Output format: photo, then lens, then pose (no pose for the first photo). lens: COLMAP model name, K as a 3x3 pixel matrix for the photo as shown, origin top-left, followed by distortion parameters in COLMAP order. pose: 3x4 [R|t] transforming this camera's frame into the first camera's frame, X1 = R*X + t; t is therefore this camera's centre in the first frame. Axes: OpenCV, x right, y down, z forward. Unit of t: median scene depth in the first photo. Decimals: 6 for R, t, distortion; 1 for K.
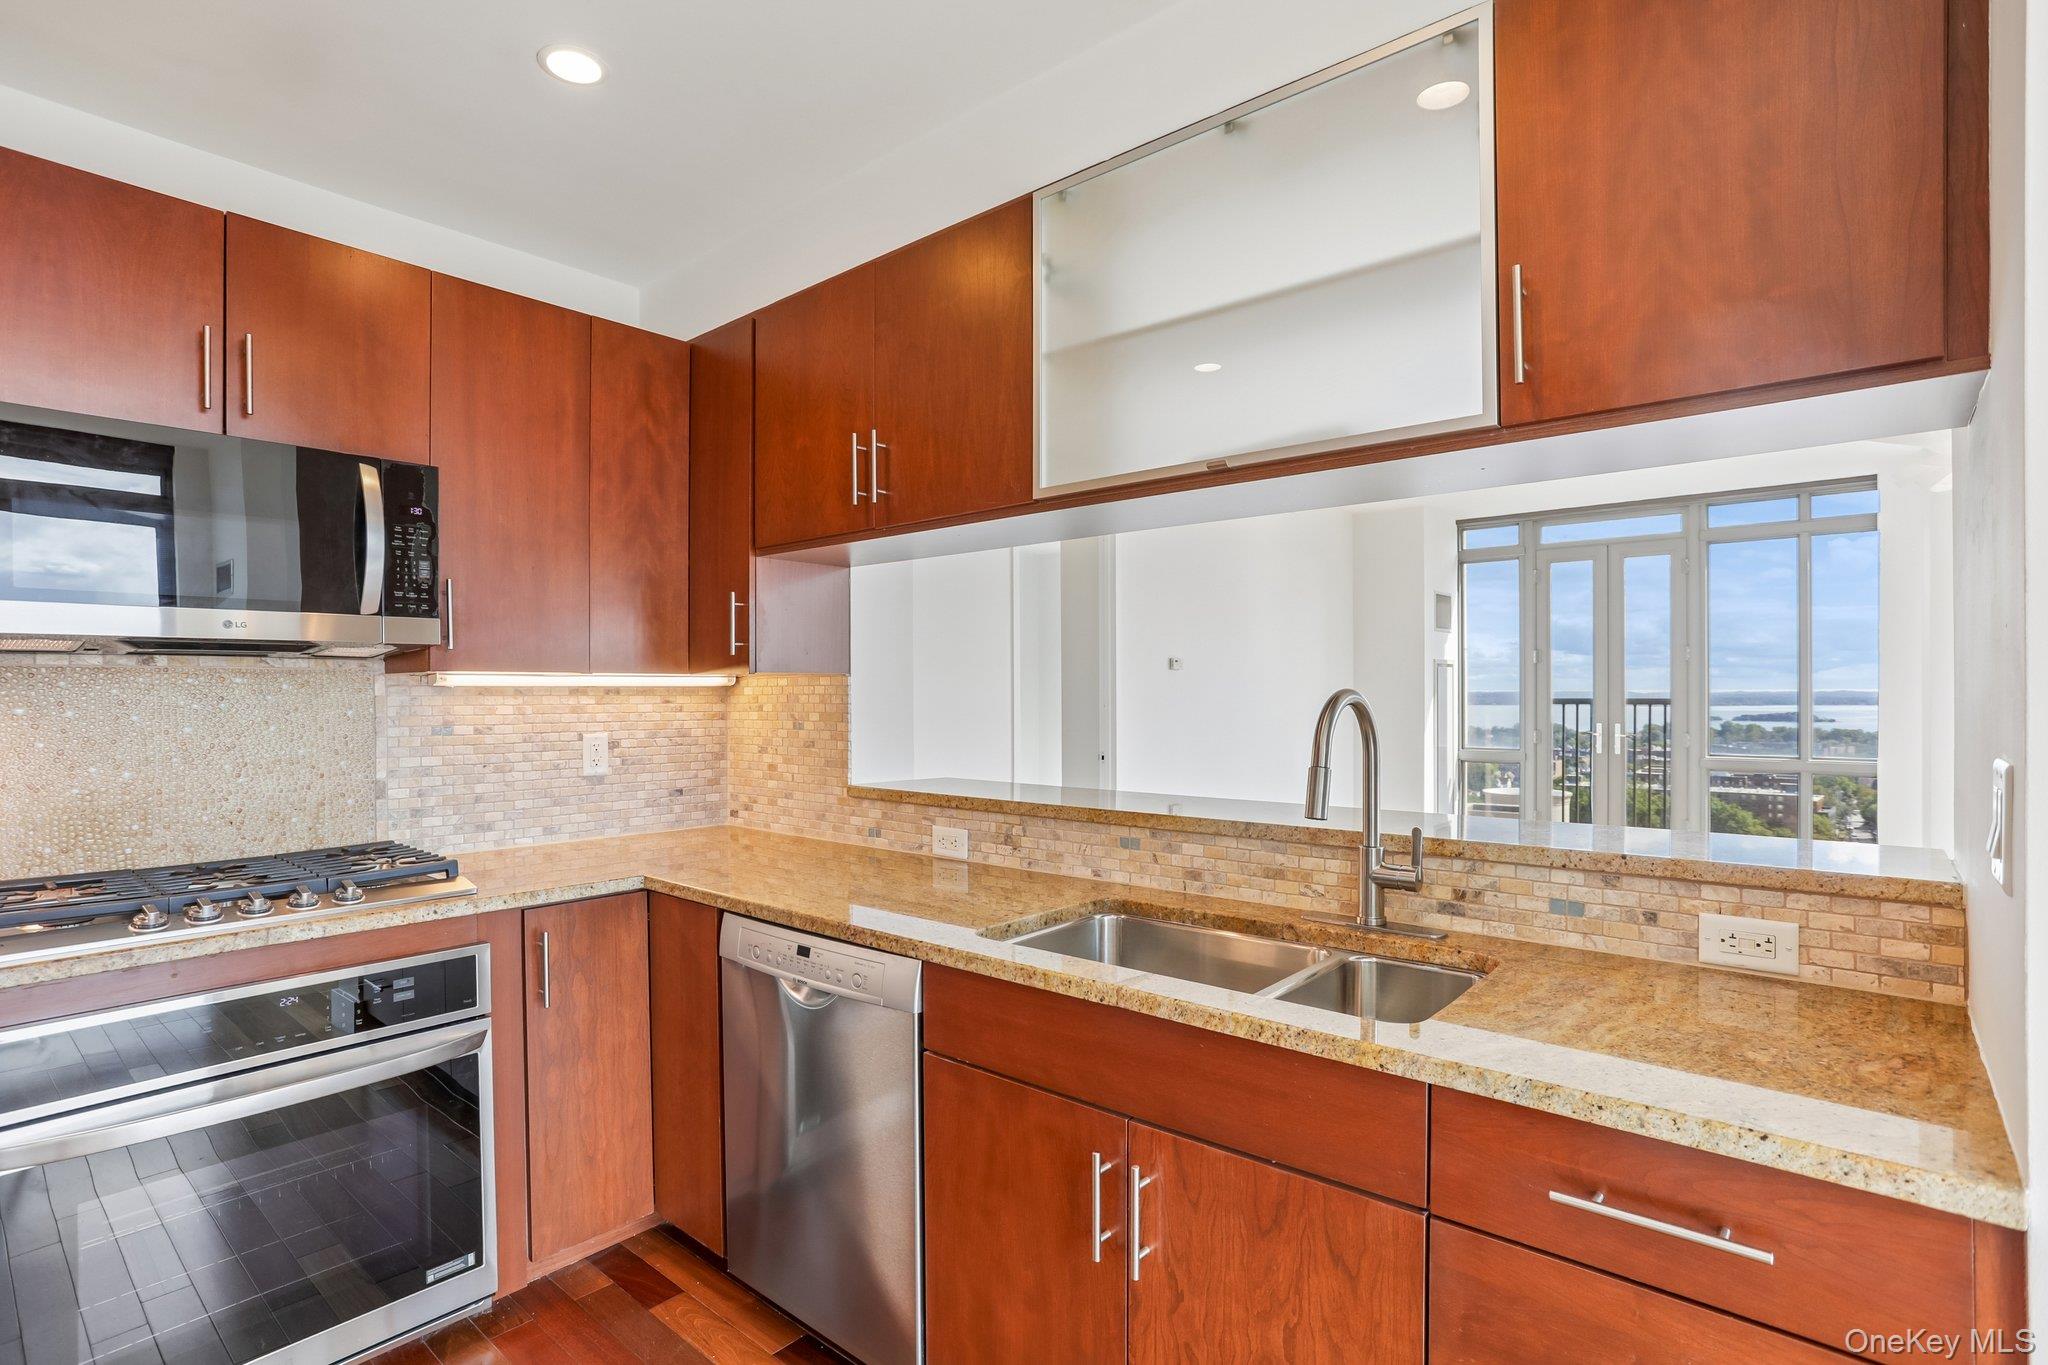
lens RADIAL K [[989.4, 0, 1011.9], [0, 989.4, 695.7], [0, 0, 1]] dist [-0.029492, 0.004192]
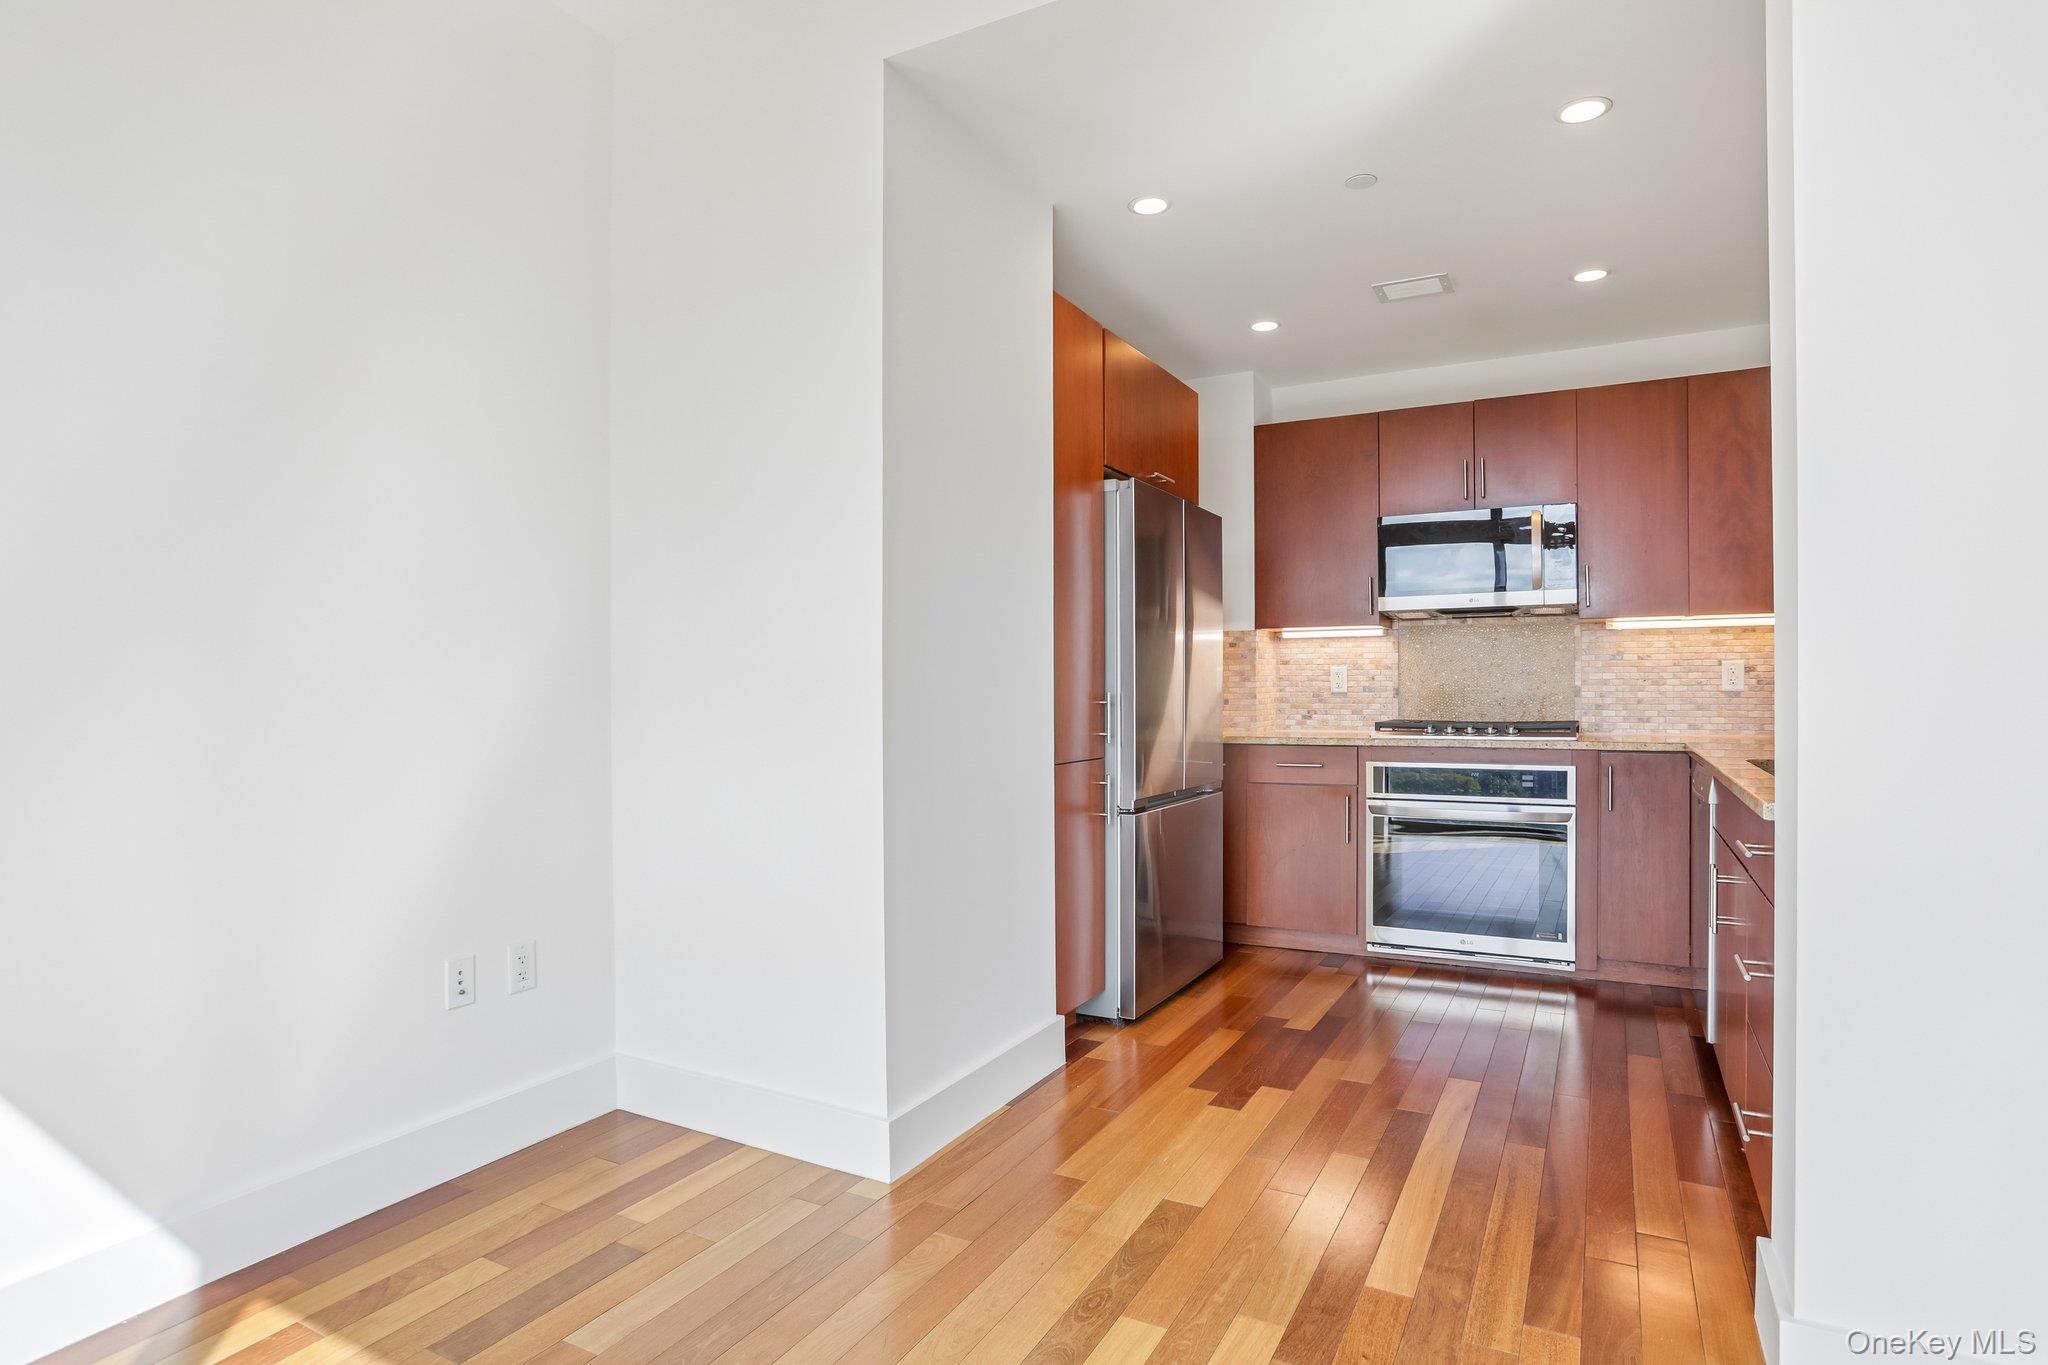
lens RADIAL K [[1130.8, 0, 1015.9], [0, 1130.8, 688.6], [0, 0, 1]] dist [0.003123, 0.000441]
pose [[0.239609, 0.008354, -0.970834, 0.968699], [0.005352, 0.999936, 0.009926, 0.062218], [0.970855, -0.007574, 0.239549, -0.394857]]
